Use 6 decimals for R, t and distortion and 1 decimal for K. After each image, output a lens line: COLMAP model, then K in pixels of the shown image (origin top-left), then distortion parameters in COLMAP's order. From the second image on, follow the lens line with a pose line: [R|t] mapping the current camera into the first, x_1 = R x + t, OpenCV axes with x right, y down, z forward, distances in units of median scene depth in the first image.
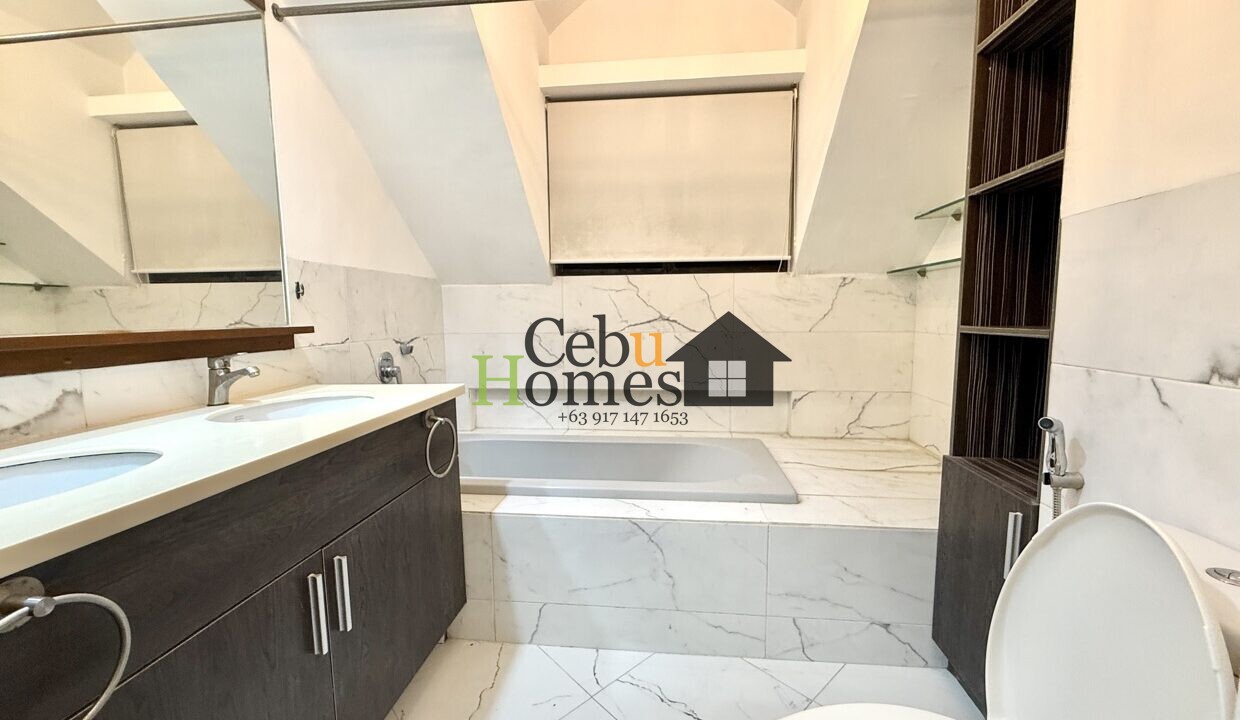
lens RADIAL K [[493.6, 0, 618.2], [0, 493.6, 361.5], [0, 0, 1]] dist [-0.000373, 0.000140]
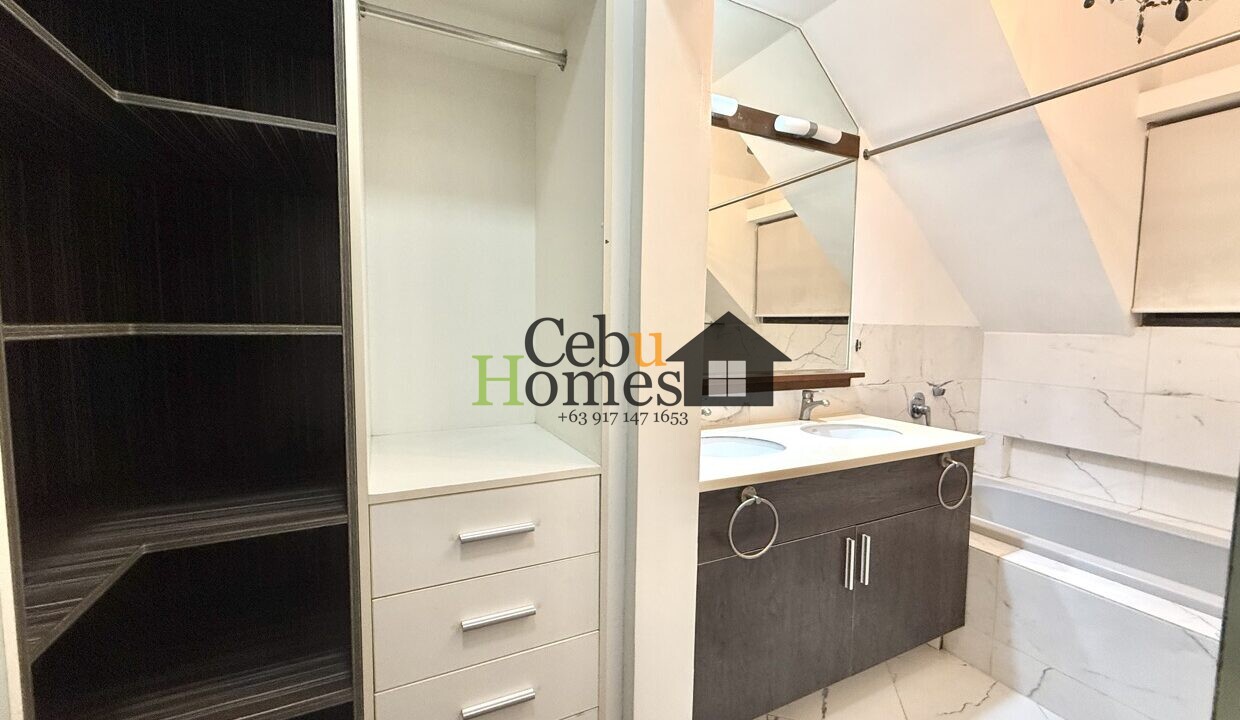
lens RADIAL K [[493.6, 0, 618.2], [0, 493.6, 361.5], [0, 0, 1]] dist [-0.000373, 0.000140]
pose [[0.536209, 0.080573, -0.840231, 0.171333], [-0.103363, 0.994210, 0.029376, -0.069868], [0.837733, 0.071097, 0.541432, -0.328290]]
